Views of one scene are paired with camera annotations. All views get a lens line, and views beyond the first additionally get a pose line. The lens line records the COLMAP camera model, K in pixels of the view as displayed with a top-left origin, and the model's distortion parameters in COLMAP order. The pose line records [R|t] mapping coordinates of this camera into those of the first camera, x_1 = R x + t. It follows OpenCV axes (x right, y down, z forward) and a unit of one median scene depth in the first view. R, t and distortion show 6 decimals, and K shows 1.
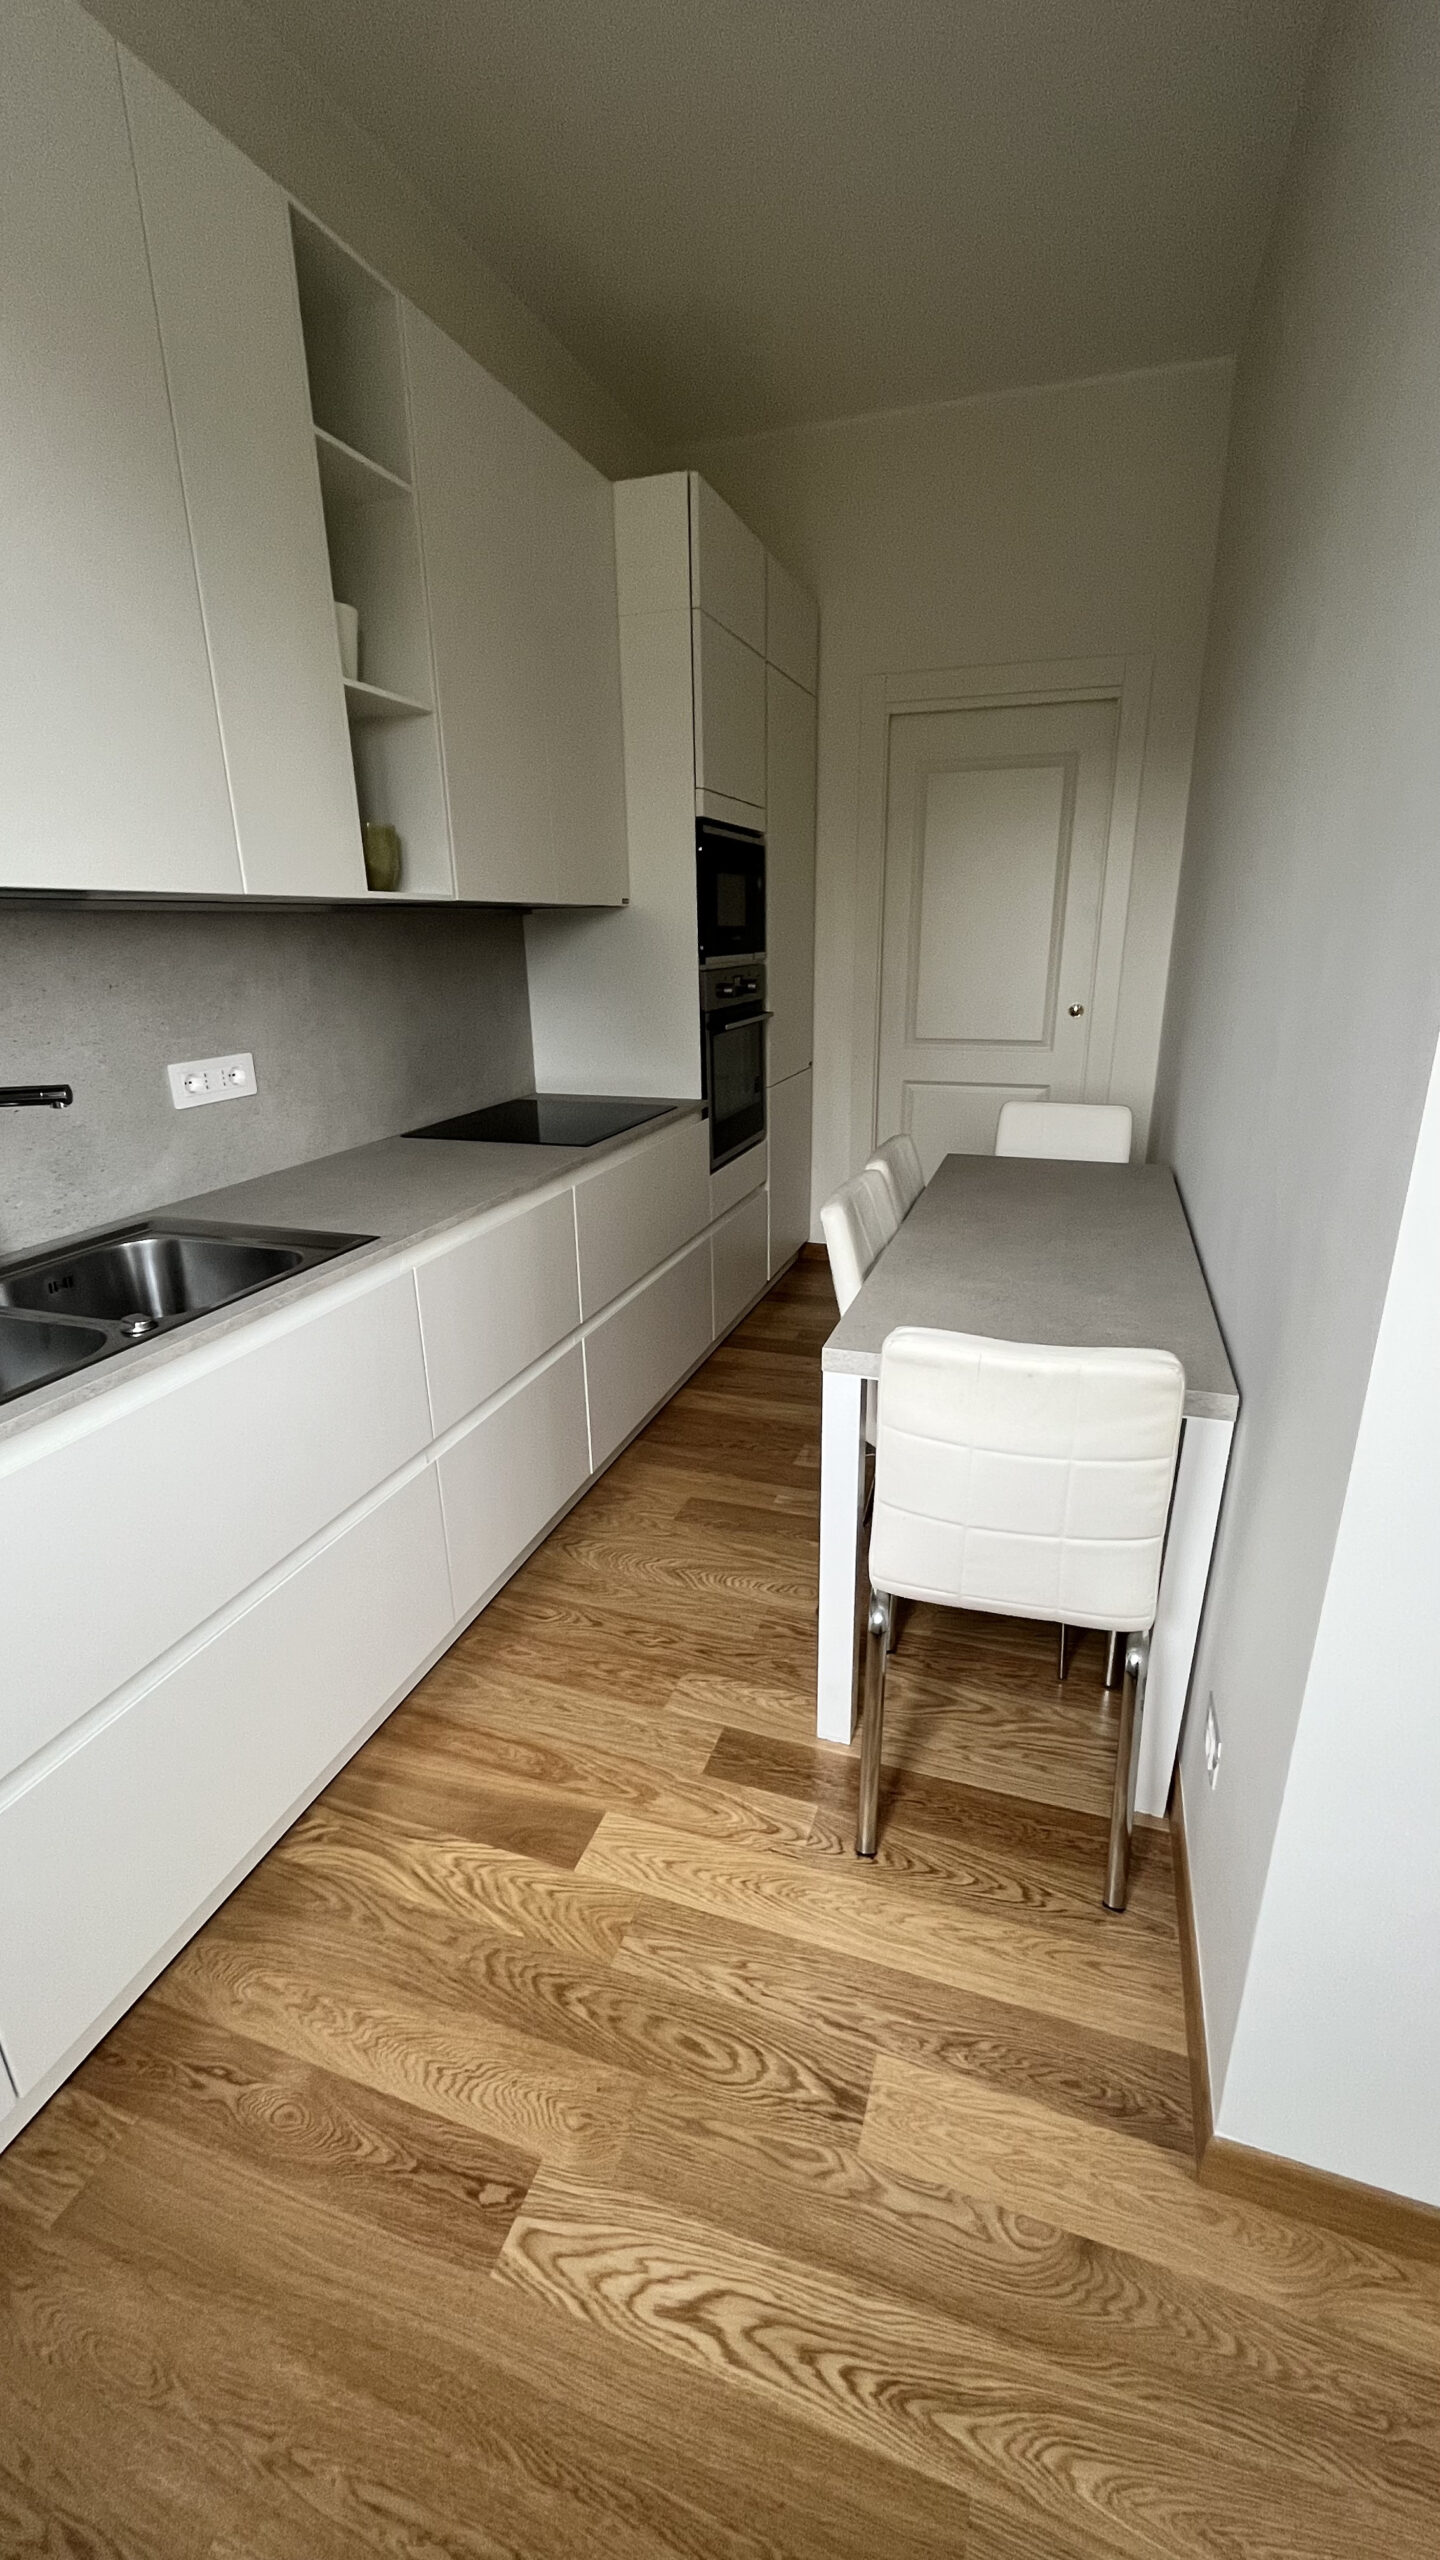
lens RADIAL K [[1031.0, 0, 726.6], [0, 1031.0, 1274.3], [0, 0, 1]] dist [-0.013922, -0.000286]
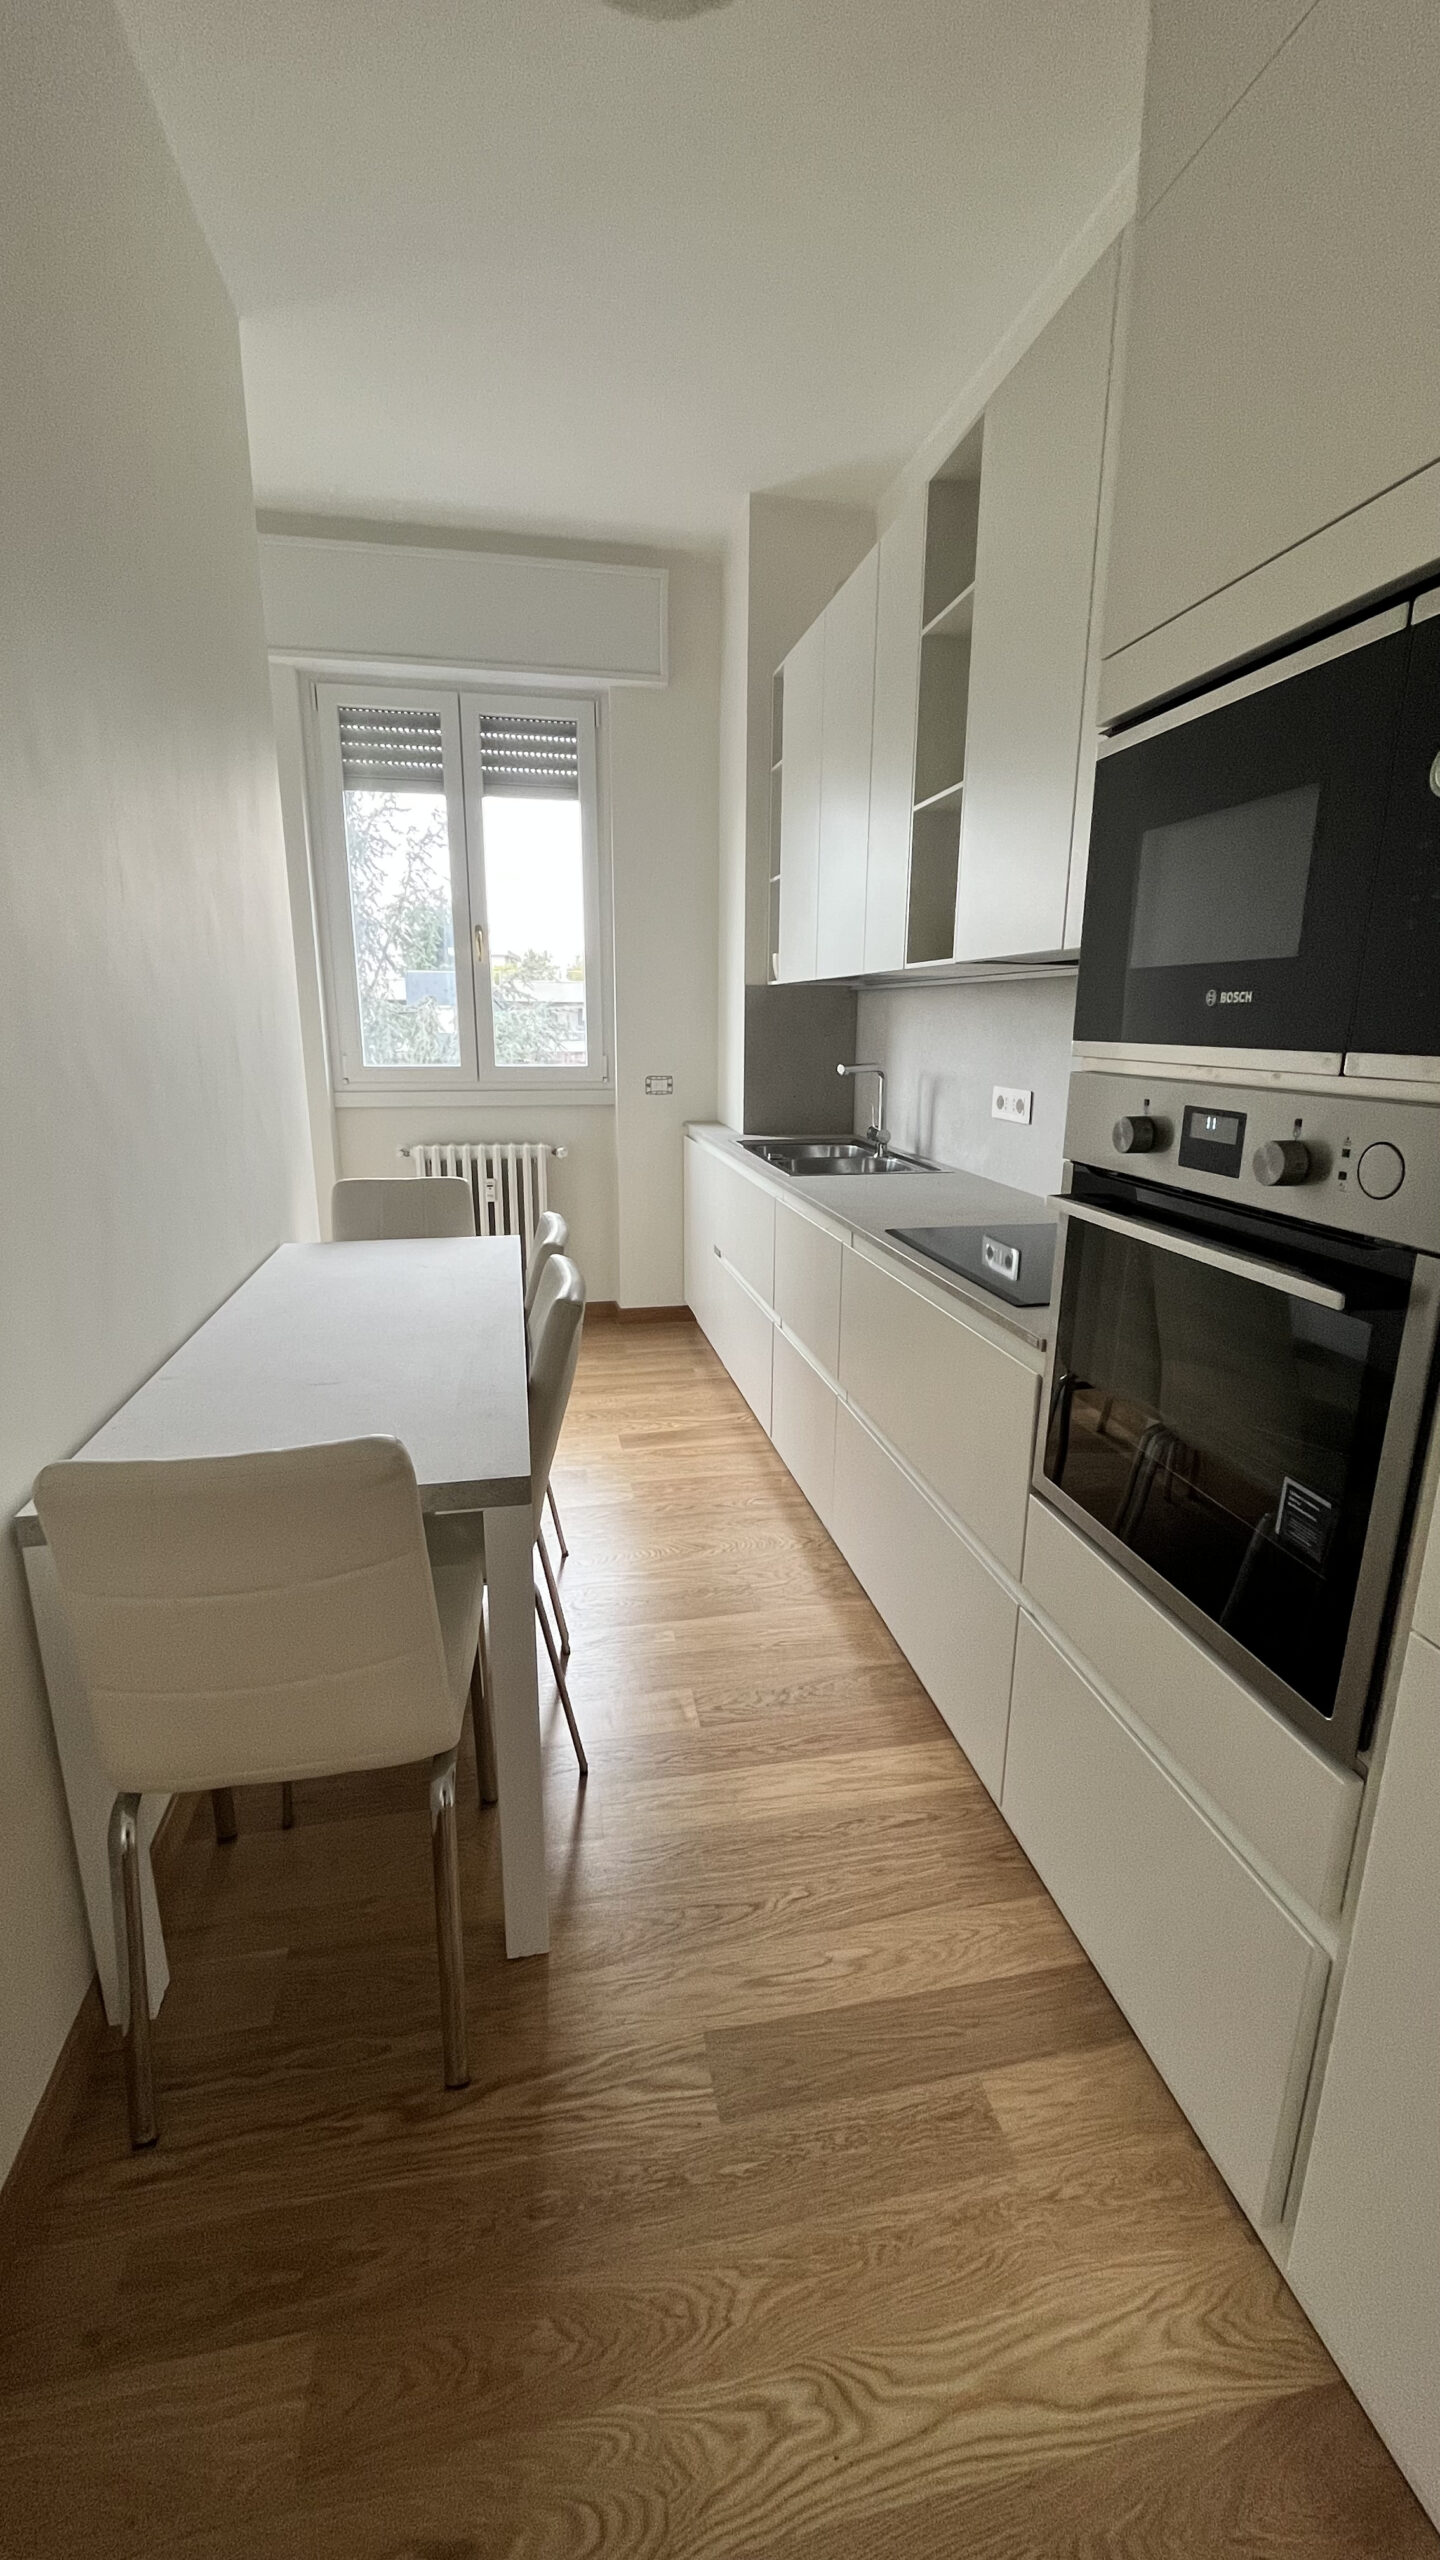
lens RADIAL K [[1031.0, 0, 726.6], [0, 1031.0, 1274.3], [0, 0, 1]] dist [-0.013922, -0.000286]
pose [[-0.861289, 0.132205, -0.490615, 0.533382], [-0.157642, 0.848388, 0.505359, -0.653599], [0.483043, 0.512601, -0.709866, 2.005164]]
